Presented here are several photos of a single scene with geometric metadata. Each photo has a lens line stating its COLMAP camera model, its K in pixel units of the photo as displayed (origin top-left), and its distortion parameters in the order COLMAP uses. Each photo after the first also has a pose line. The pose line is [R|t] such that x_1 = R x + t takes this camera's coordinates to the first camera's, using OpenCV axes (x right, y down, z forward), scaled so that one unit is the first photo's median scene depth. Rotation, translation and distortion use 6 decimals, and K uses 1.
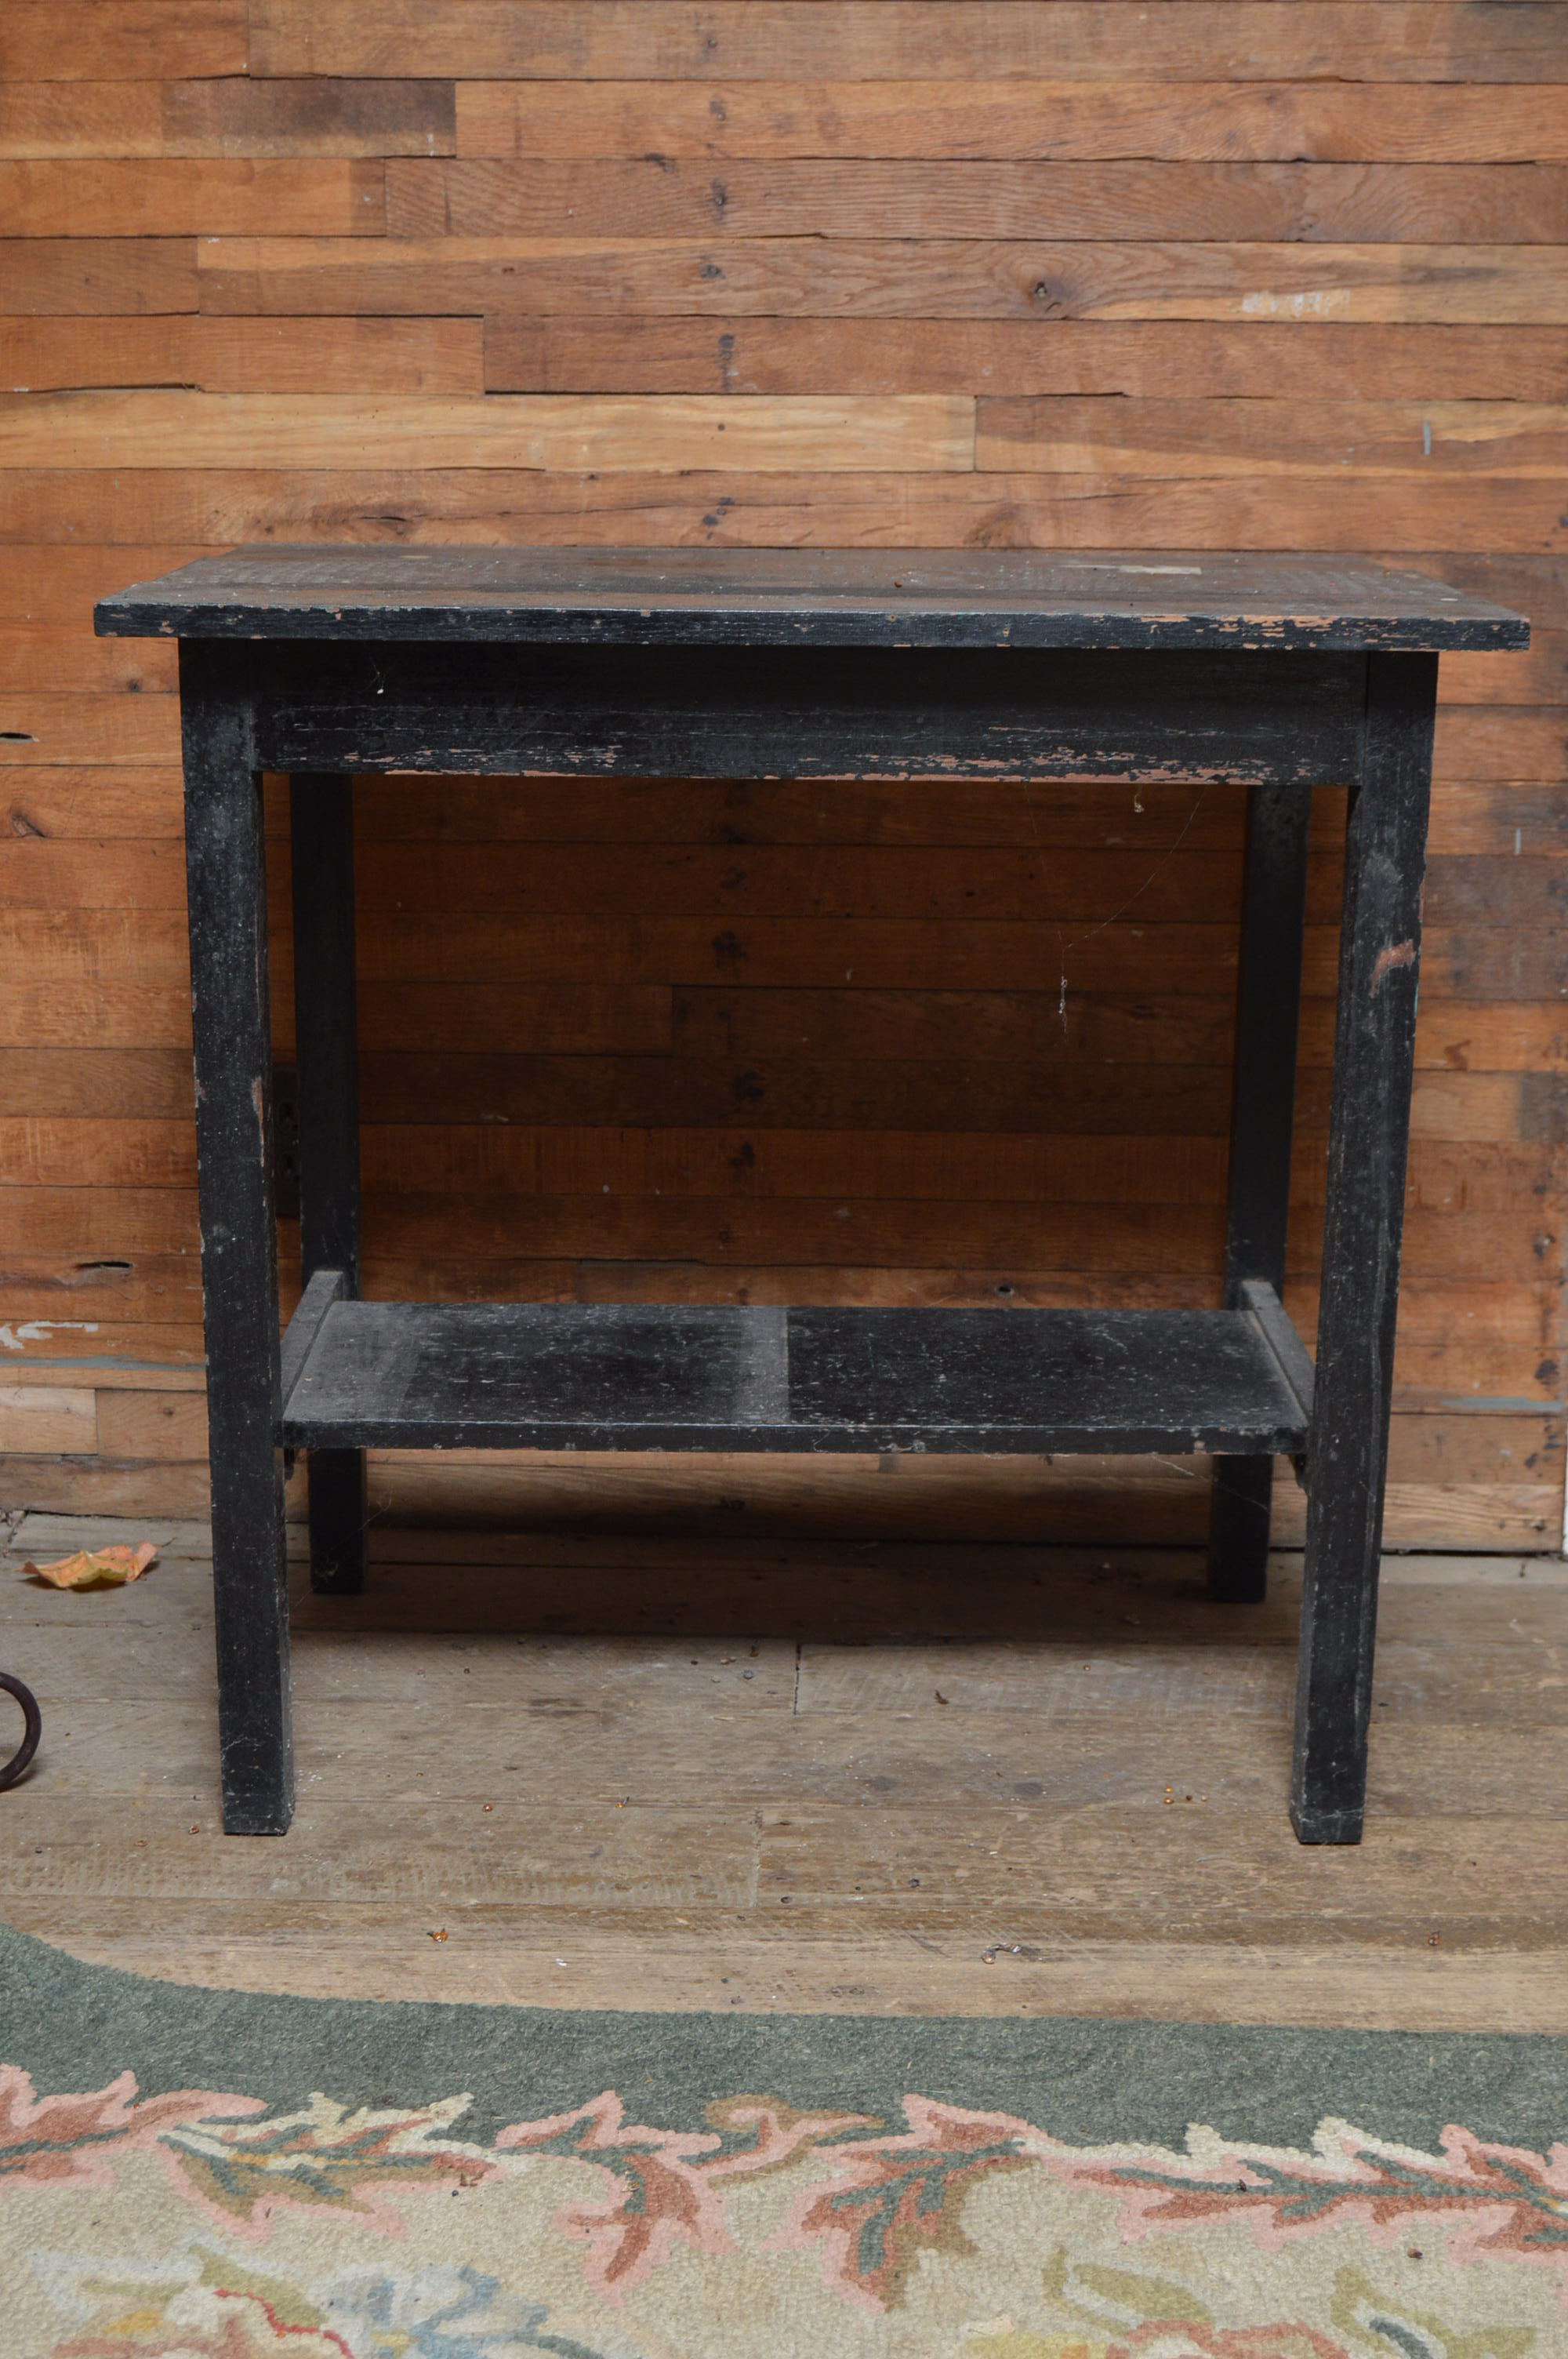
lens RADIAL K [[3271.1, 0, 784.0], [0, 3271.1, 1179.5], [0, 0, 1]] dist [-0.028049, -0.040073]
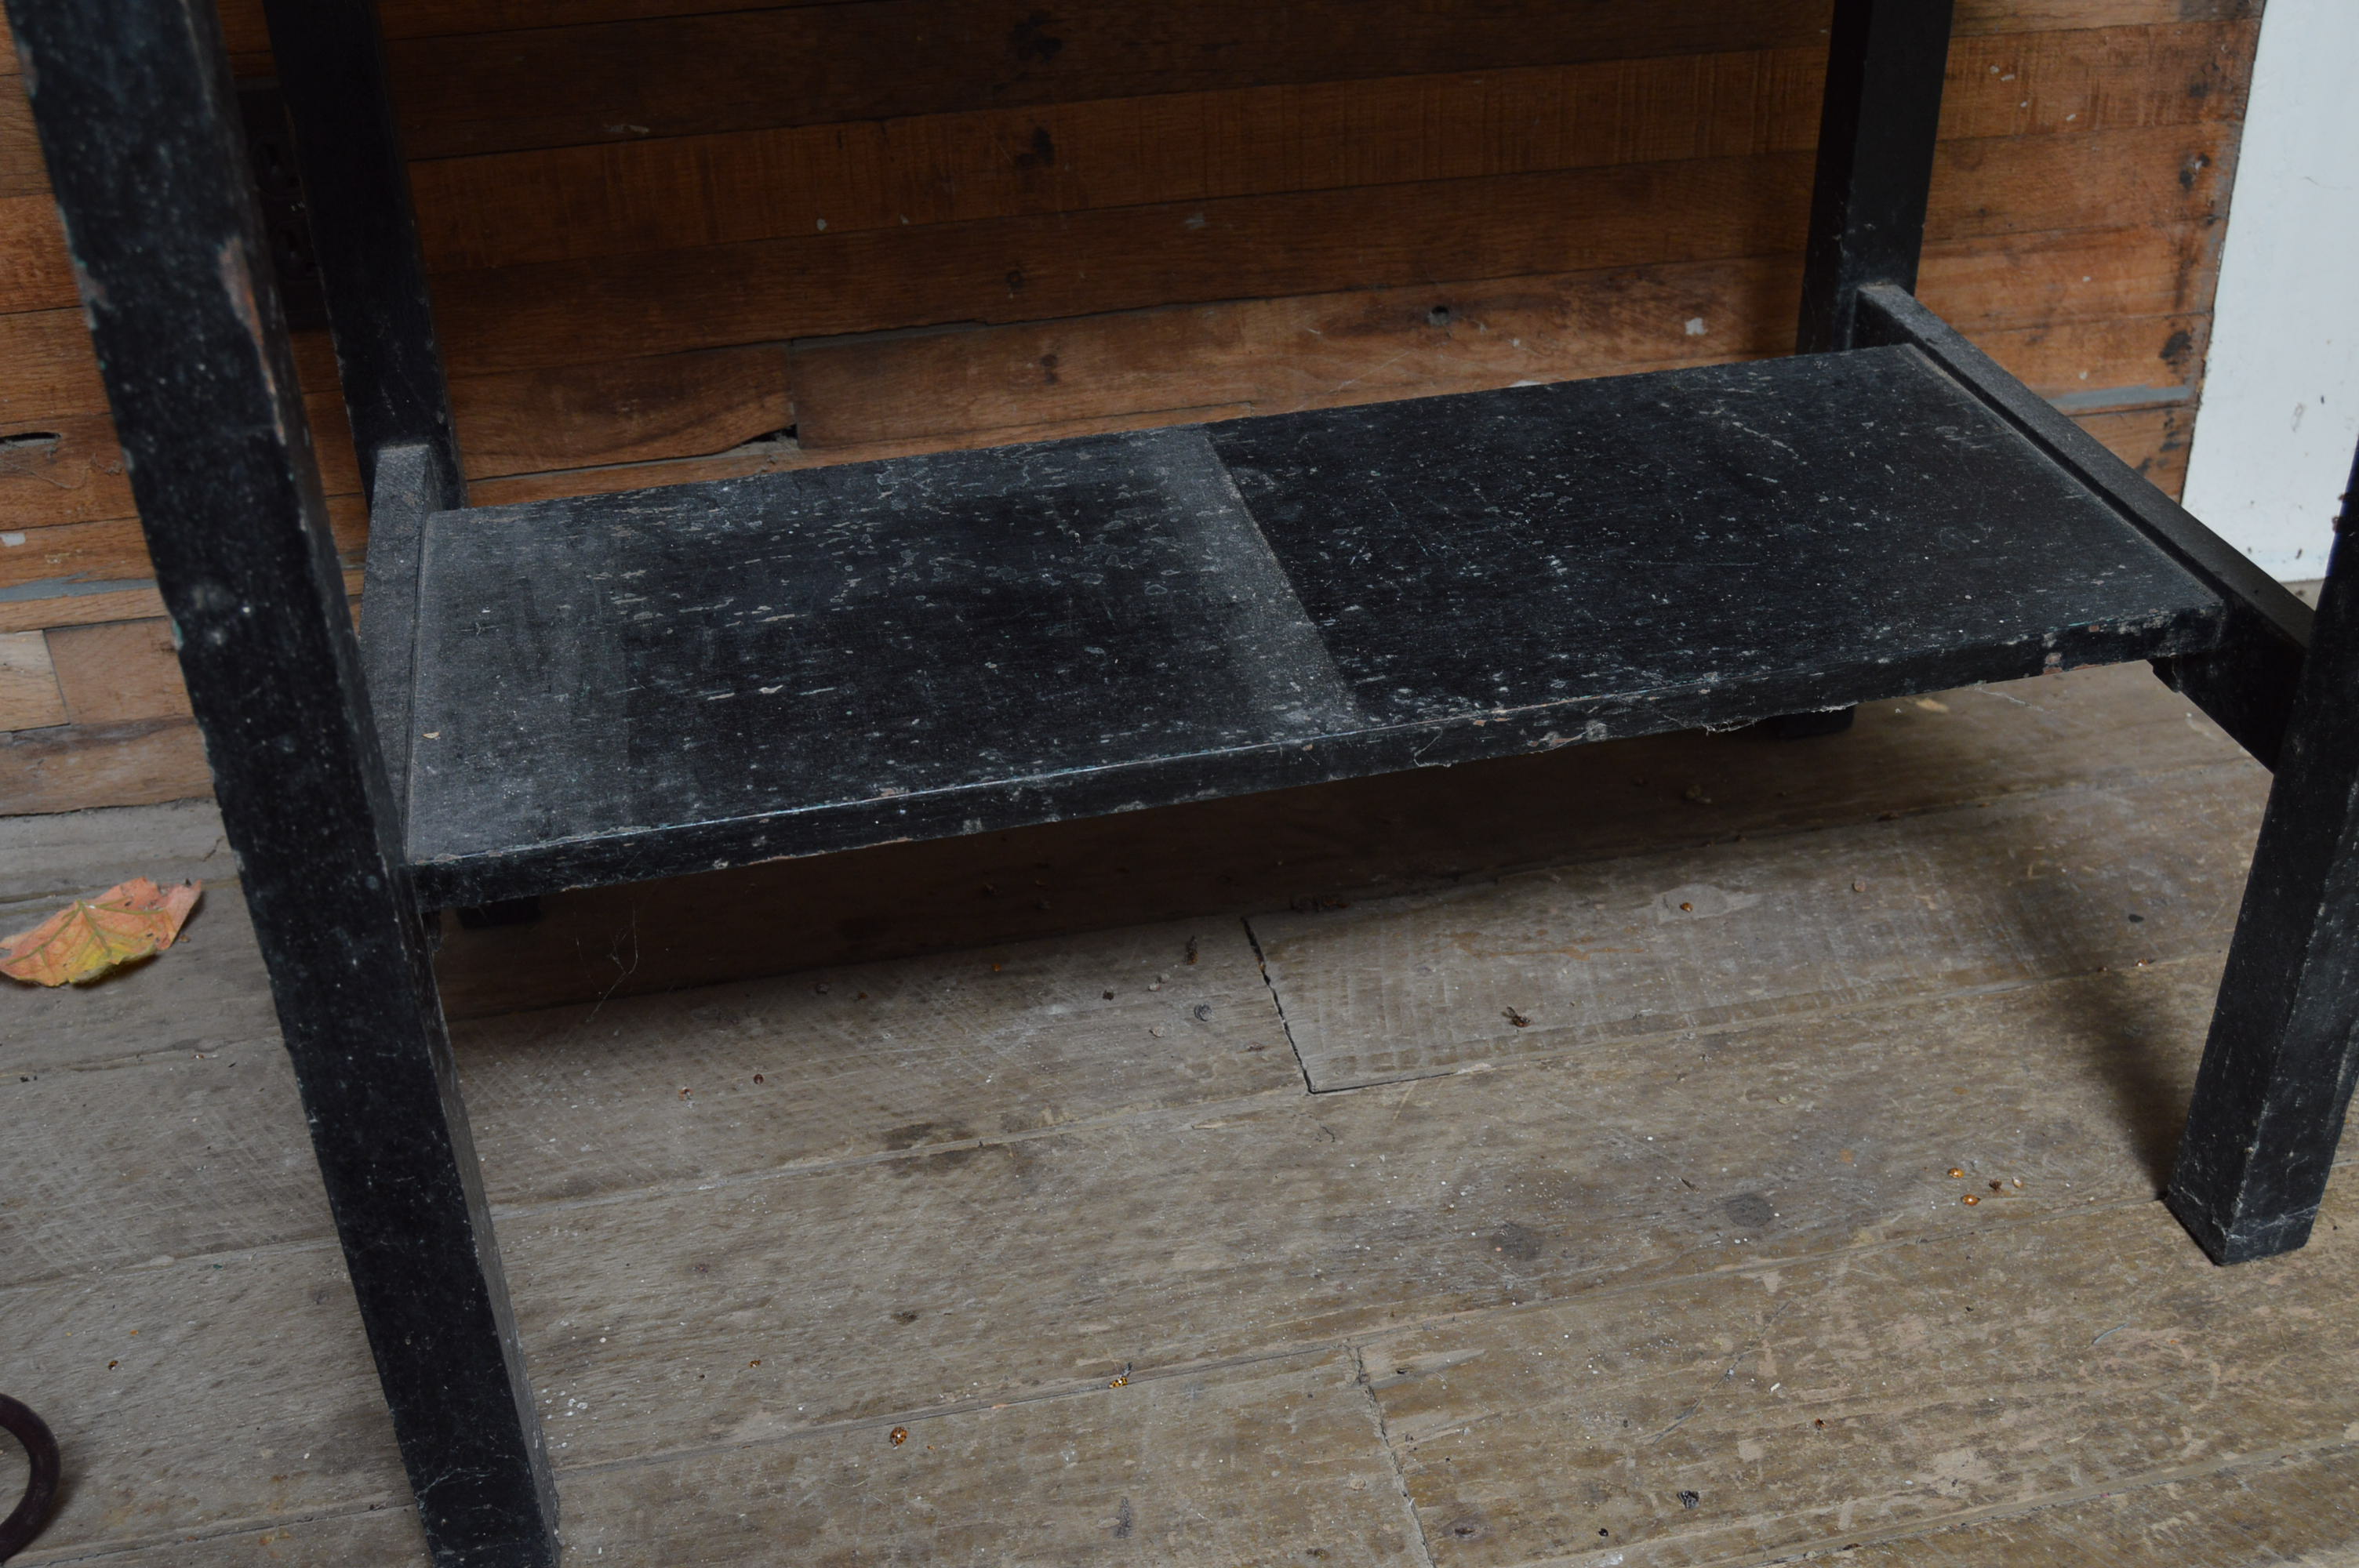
lens RADIAL K [[2503.8, 0, 1190.2], [0, 2503.8, 770.3], [0, 0, 1]] dist [-0.068261, 0.028497]
pose [[0.974778, -0.144918, 0.169725, -0.092216], [0.085667, 0.945204, 0.315041, -0.047985], [-0.206080, -0.292555, 0.933779, 0.579076]]
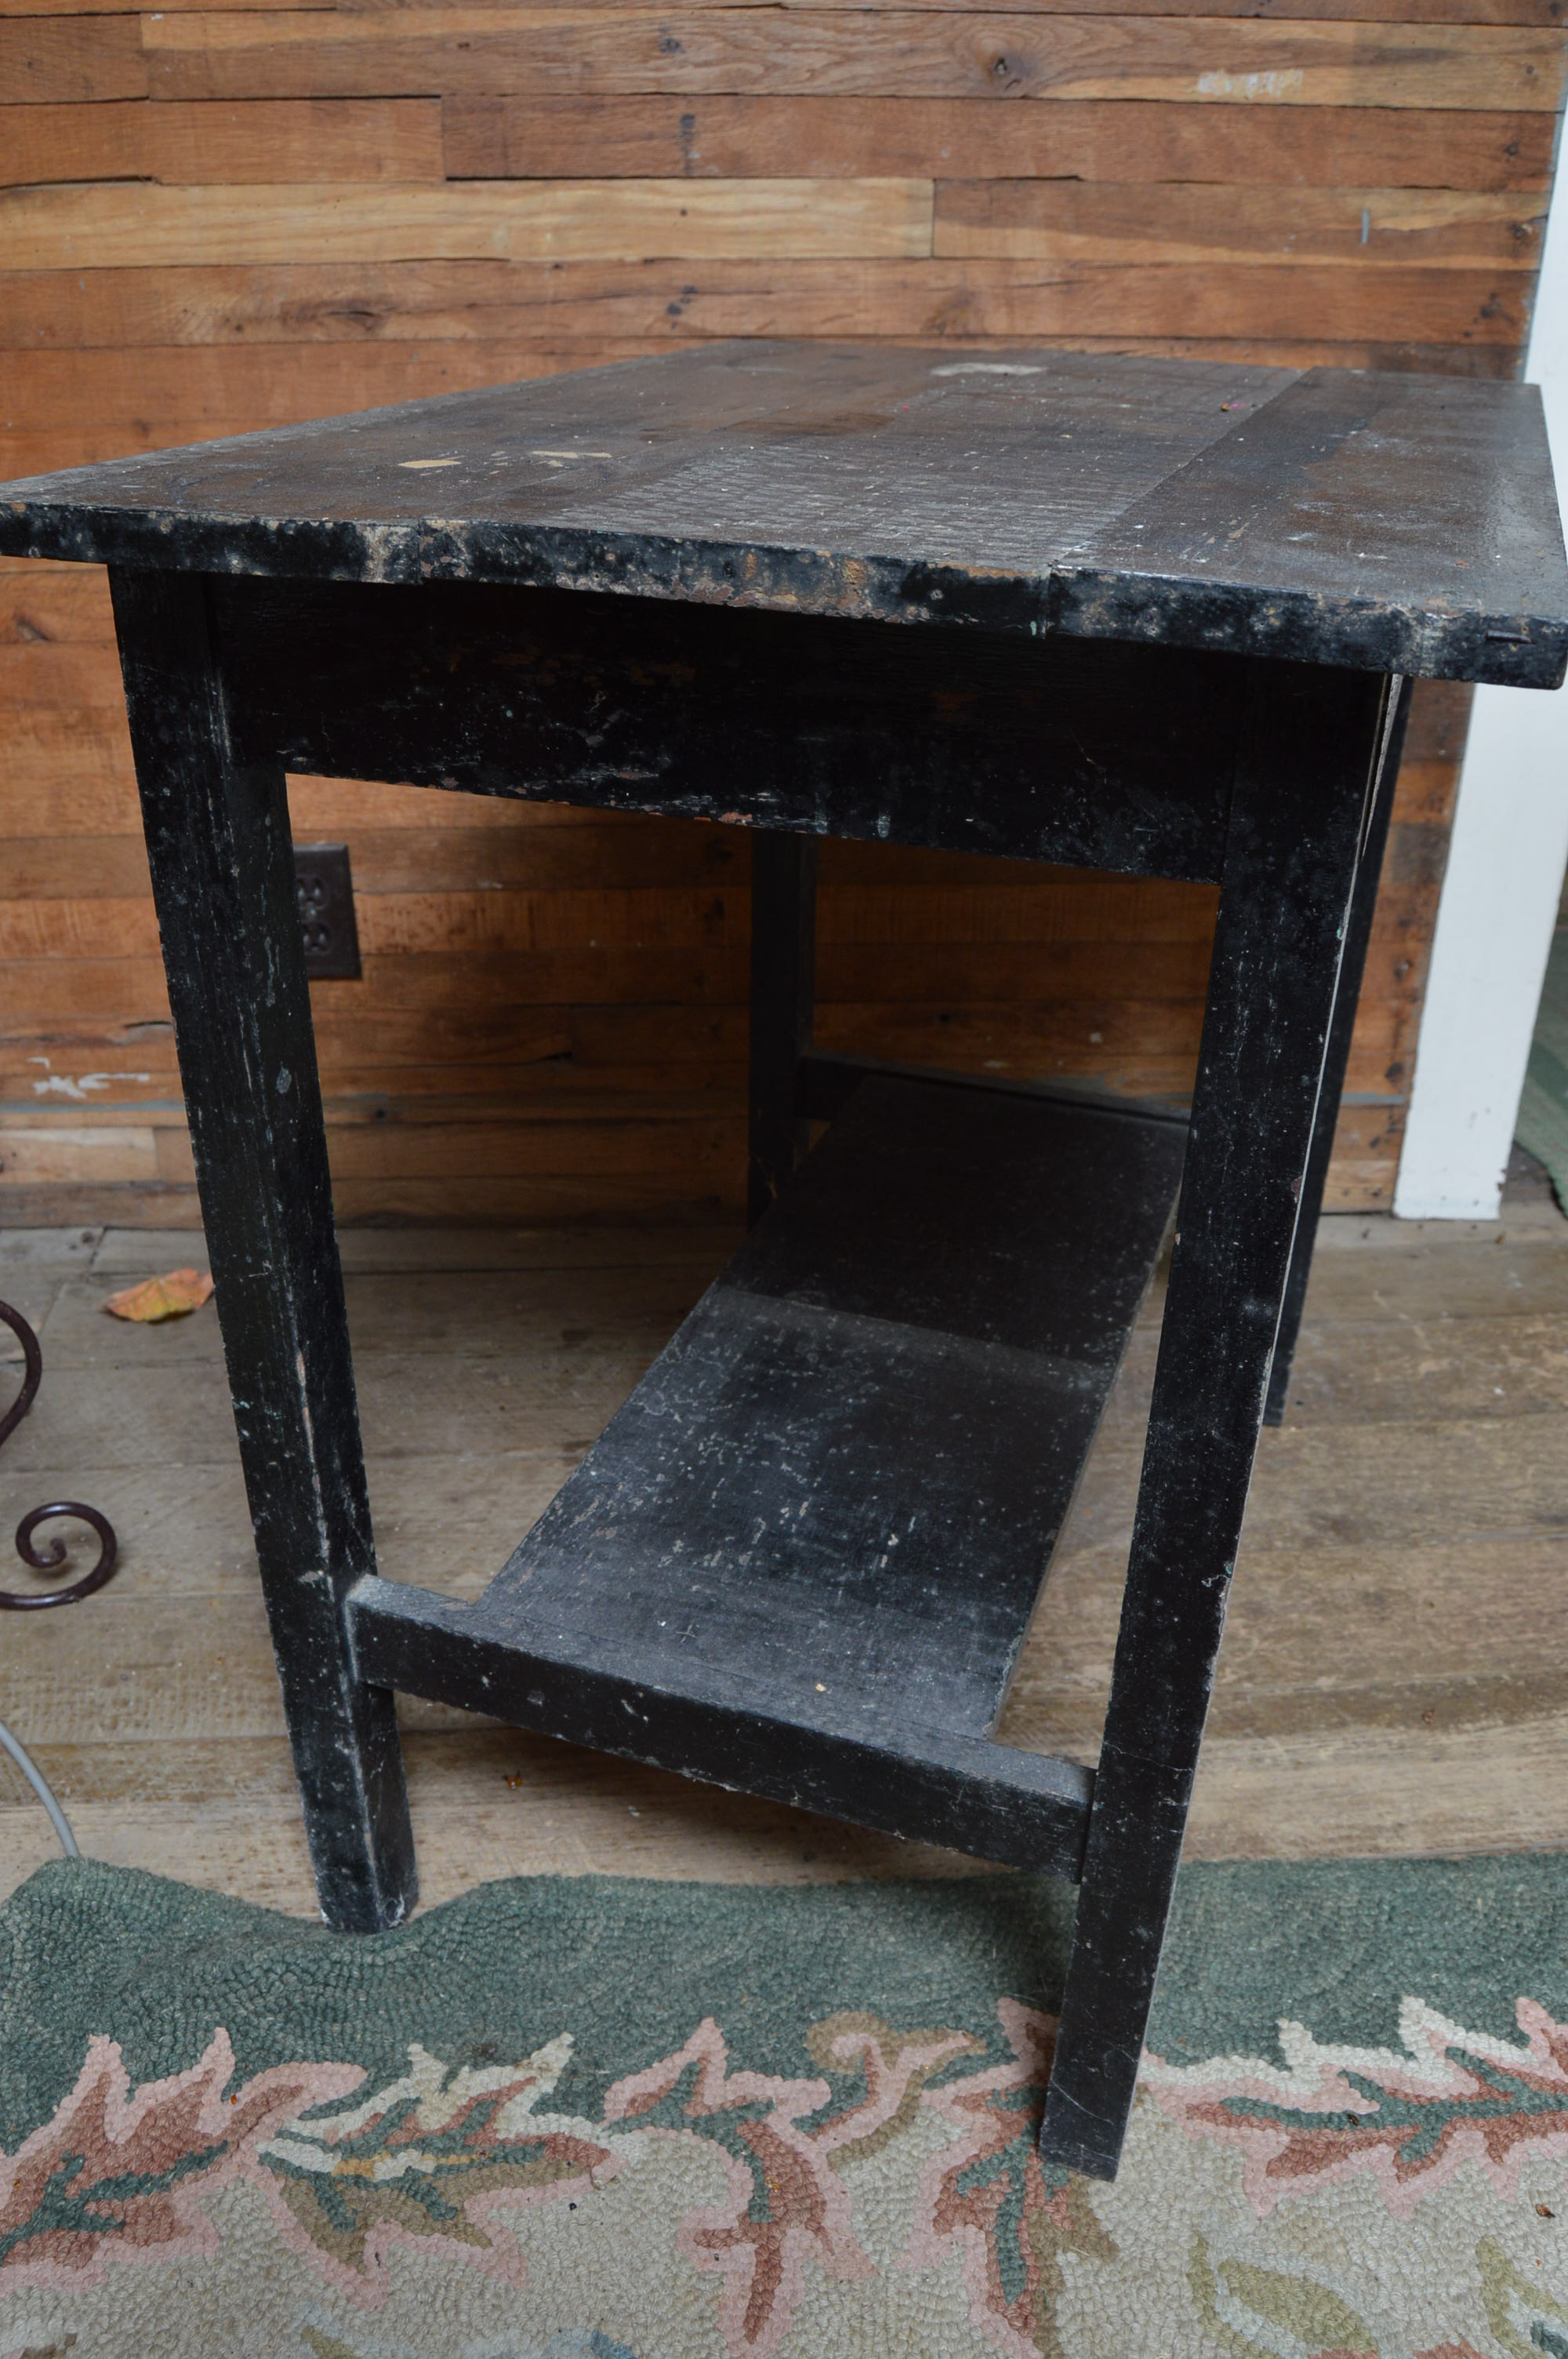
lens RADIAL K [[1864.0, 0, 762.0], [0, 1864.0, 1179.9], [0, 0, 1]] dist [-0.095061, 0.040437]
pose [[0.996476, -0.043859, 0.071502, -0.051763], [0.024494, 0.967403, 0.252053, -0.088128], [-0.080226, -0.249413, 0.965068, 0.407465]]
